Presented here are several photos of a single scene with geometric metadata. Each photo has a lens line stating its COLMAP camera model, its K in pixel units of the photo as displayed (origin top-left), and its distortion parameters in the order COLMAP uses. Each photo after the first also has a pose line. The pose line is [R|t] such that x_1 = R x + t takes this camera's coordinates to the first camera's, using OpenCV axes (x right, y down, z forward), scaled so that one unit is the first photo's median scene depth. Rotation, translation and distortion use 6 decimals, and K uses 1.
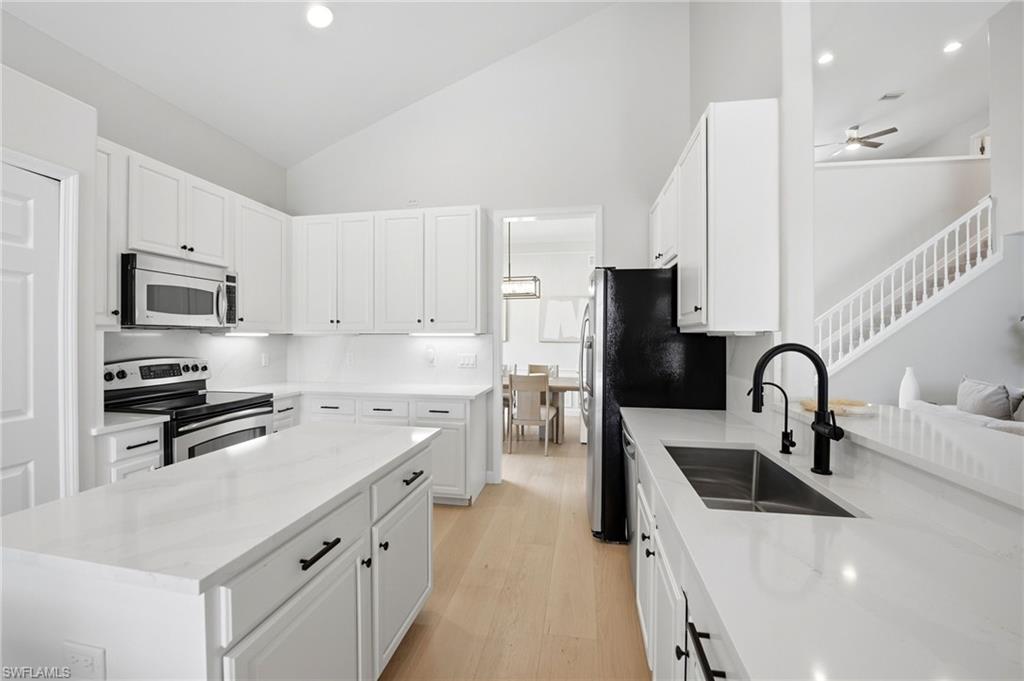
lens RADIAL K [[418.2, 0, 508.8], [0, 418.2, 334.8], [0, 0, 1]] dist [-0.025031, 0.000505]
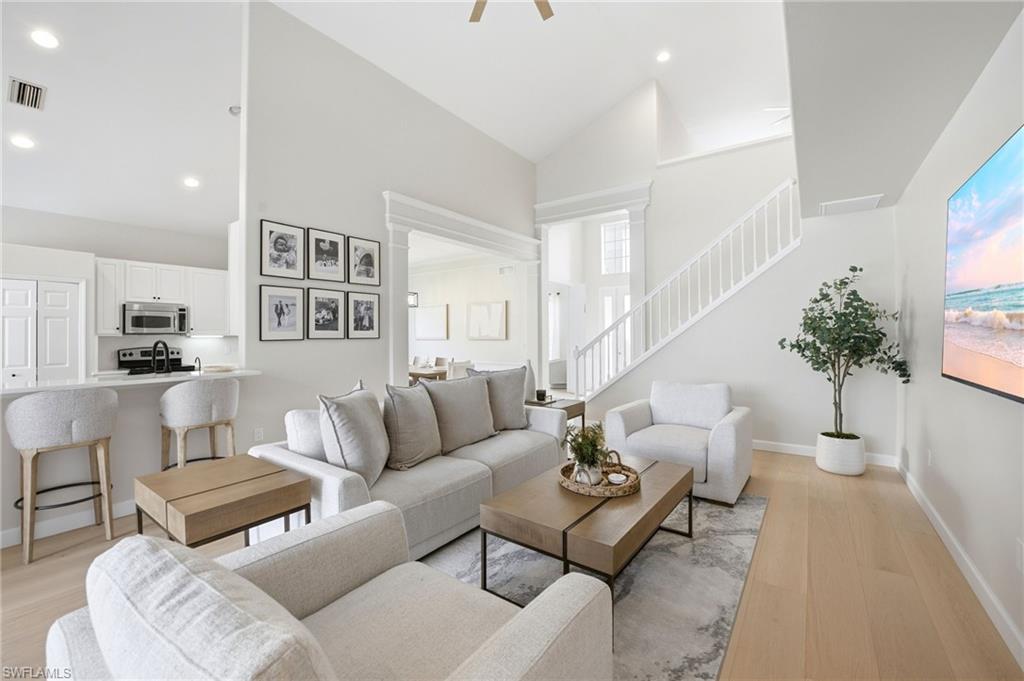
lens RADIAL K [[418.2, 0, 508.8], [0, 418.2, 334.8], [0, 0, 1]] dist [-0.025031, 0.000505]
pose [[0.908194, -0.006458, -0.418499, 1.829712], [0.009755, 0.999936, 0.005740, -0.007206], [0.418435, -0.009295, 0.908199, -0.213369]]
